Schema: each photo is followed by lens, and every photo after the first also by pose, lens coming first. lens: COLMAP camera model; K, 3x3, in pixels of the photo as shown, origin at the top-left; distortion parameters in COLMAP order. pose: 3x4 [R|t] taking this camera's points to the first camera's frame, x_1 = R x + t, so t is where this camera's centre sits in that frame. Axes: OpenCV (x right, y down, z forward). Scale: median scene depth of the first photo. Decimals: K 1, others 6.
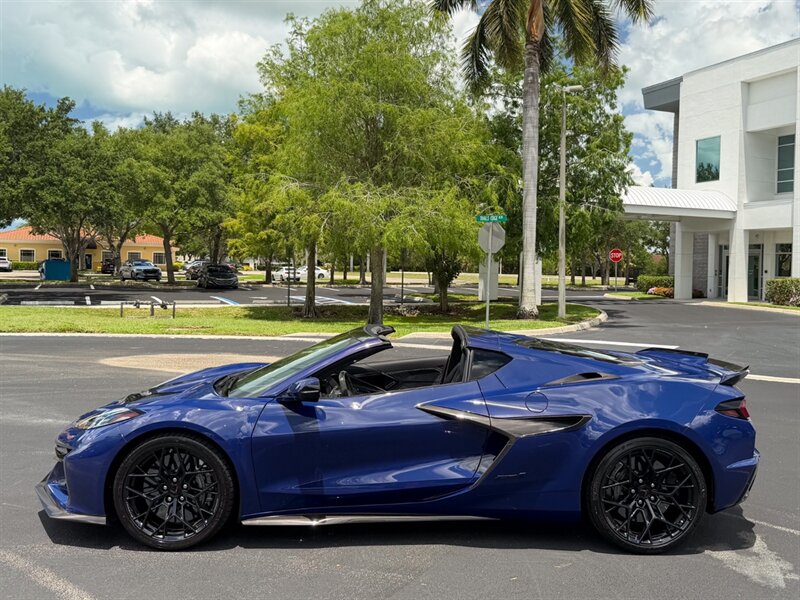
lens RADIAL K [[769.5, 0, 389.9], [0, 769.5, 313.9], [0, 0, 1]] dist [0.052741, 0.000000]
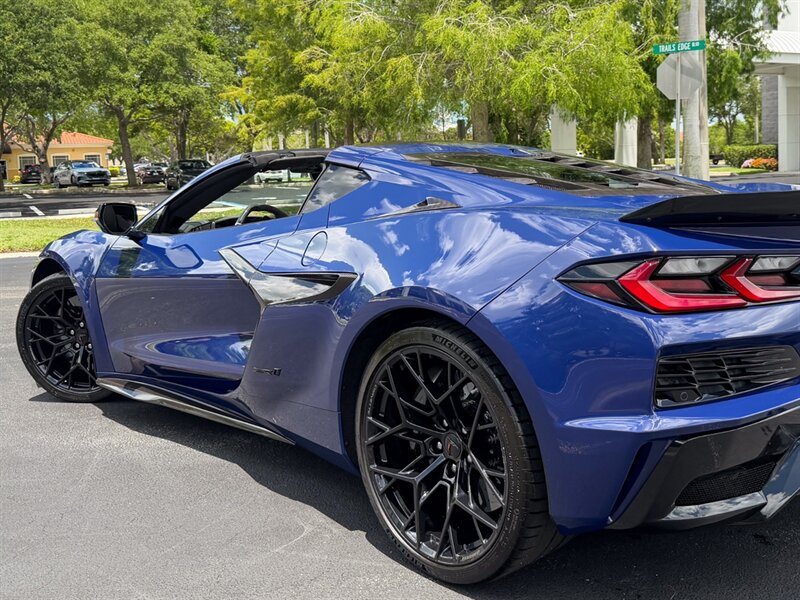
lens RADIAL K [[890.1, 0, 414.8], [0, 890.1, 266.6], [0, 0, 1]] dist [0.060352, 0.000000]
pose [[0.996180, -0.057945, 0.065327, -0.094435], [0.054339, 0.996968, 0.055699, 0.006905], [-0.068356, -0.051936, 0.996308, 0.134441]]
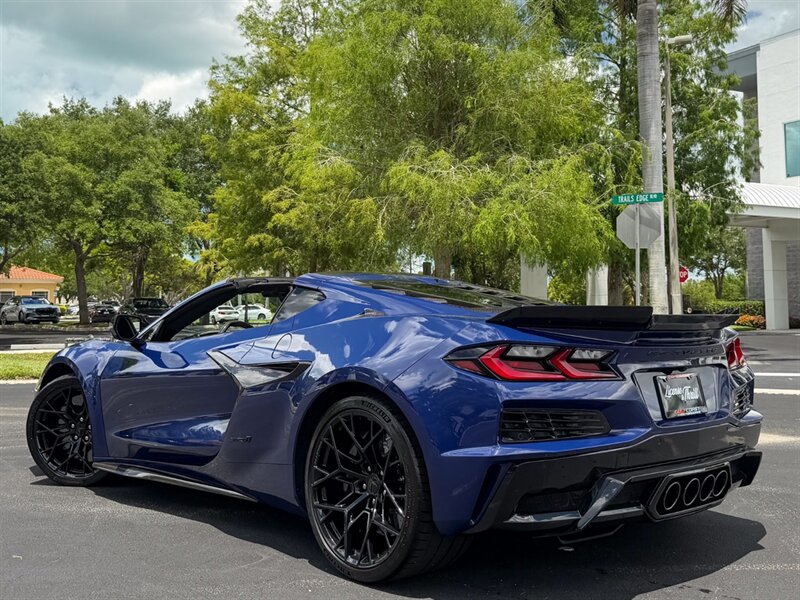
lens RADIAL K [[989.0, 0, 378.2], [0, 989.0, 238.1], [0, 0, 1]] dist [-0.010100, 0.000000]
pose [[0.997786, -0.016007, 0.064547, -0.093628], [0.024500, 0.990811, -0.133014, 0.013395], [-0.061825, 0.134301, 0.989010, 0.087668]]
